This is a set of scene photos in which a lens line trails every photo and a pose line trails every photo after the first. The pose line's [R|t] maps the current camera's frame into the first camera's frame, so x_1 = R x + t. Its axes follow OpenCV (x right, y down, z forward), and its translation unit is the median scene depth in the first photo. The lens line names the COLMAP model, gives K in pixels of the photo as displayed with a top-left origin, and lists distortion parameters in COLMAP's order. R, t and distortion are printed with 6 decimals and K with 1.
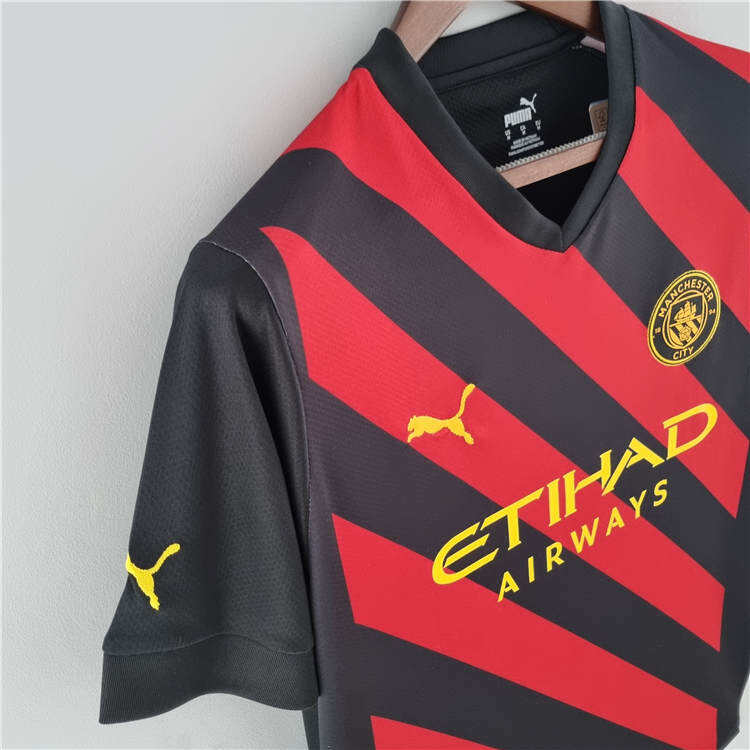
lens RADIAL K [[797.9, 0, 371.4], [0, 797.9, 382.2], [0, 0, 1]] dist [0.018981, 0.000000]
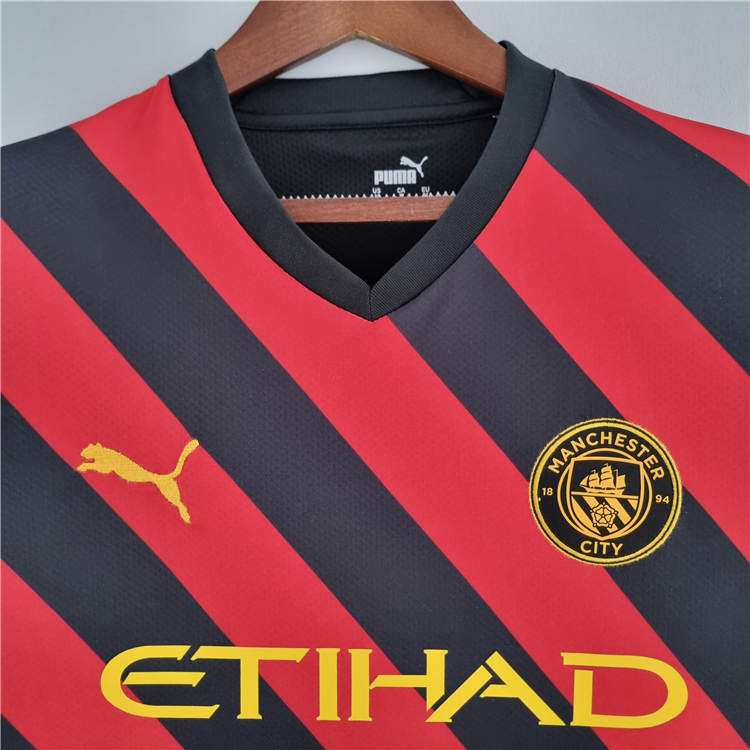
lens RADIAL K [[797.9, 0, 376.8], [0, 797.9, 376.3], [0, 0, 1]] dist [0.018981, 0.000000]
pose [[0.816408, 0.174313, -0.550539, 0.600028], [-0.357789, 0.901009, -0.245296, 0.065223], [0.453282, 0.397239, 0.797958, 0.359368]]
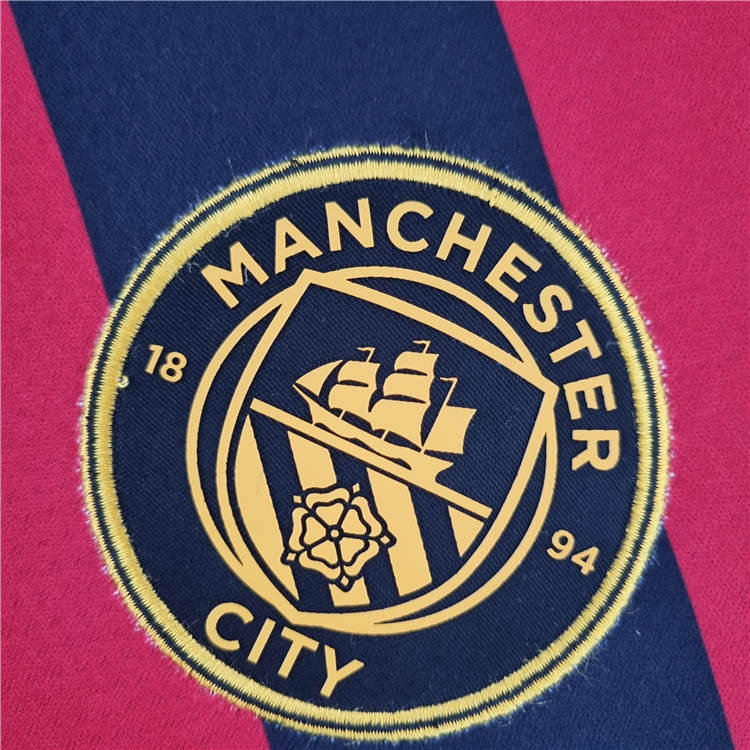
lens RADIAL K [[797.9, 0, 377.5], [0, 797.9, 372.7], [0, 0, 1]] dist [0.018981, 0.000000]
pose [[0.756328, 0.492202, -0.430935, 0.467048], [-0.634133, 0.713470, -0.298053, -0.042607], [0.160757, 0.498696, 0.851739, 0.874650]]
